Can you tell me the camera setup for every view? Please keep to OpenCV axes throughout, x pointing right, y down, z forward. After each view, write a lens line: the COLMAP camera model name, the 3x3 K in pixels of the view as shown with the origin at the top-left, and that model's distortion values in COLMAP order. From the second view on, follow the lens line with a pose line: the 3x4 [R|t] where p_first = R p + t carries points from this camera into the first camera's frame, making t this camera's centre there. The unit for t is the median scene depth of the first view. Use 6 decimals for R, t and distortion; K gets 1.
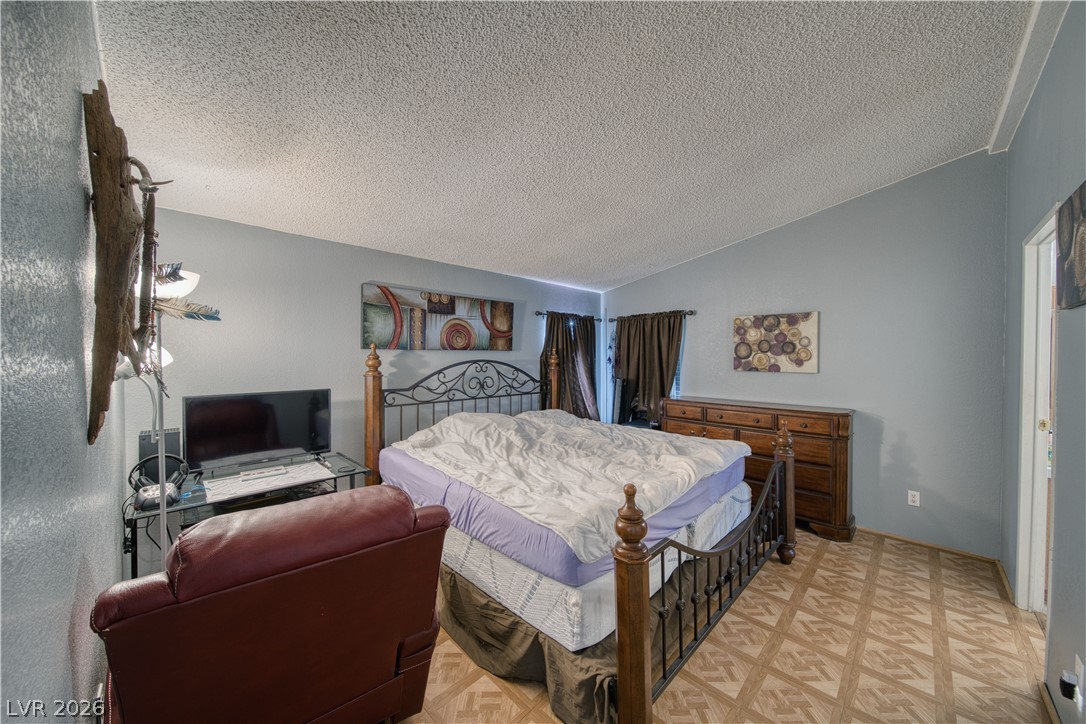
lens RADIAL K [[384.8, 0, 542.0], [0, 384.8, 360.3], [0, 0, 1]] dist [0.000825, -0.000070]
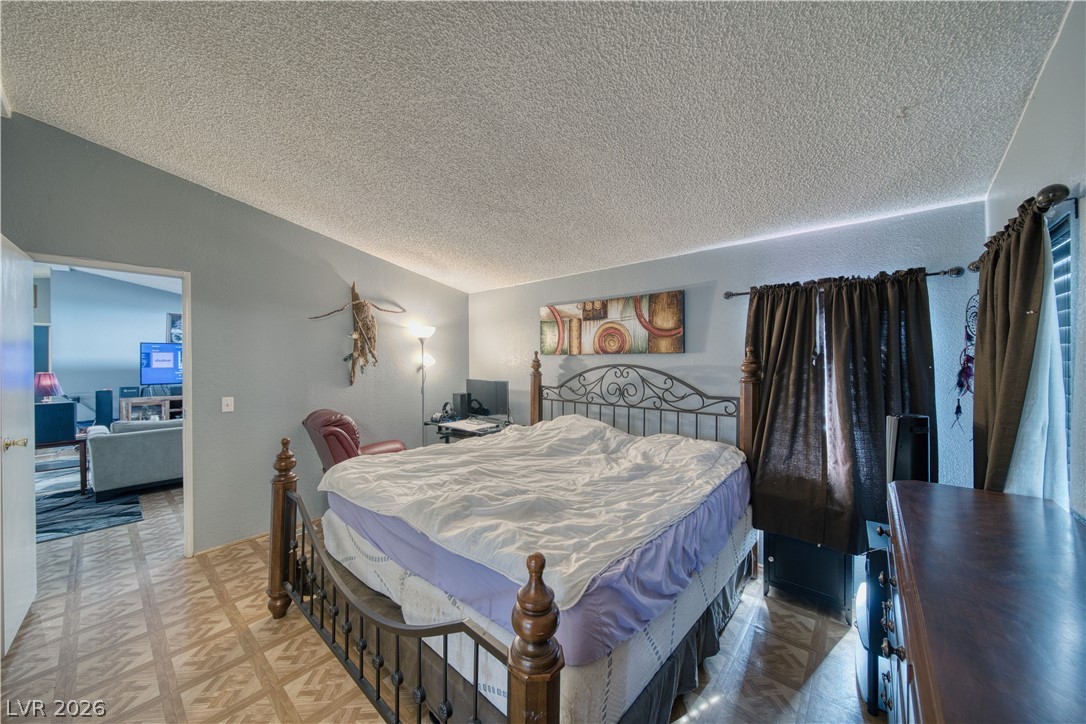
lens RADIAL K [[384.8, 0, 541.5], [0, 384.8, 360.1], [0, 0, 1]] dist [0.000825, -0.000070]
pose [[0.063197, -0.001223, -0.998000, 0.765189], [-0.009928, 0.999949, -0.001854, -0.007597], [0.997952, 0.010025, 0.063182, 0.780454]]
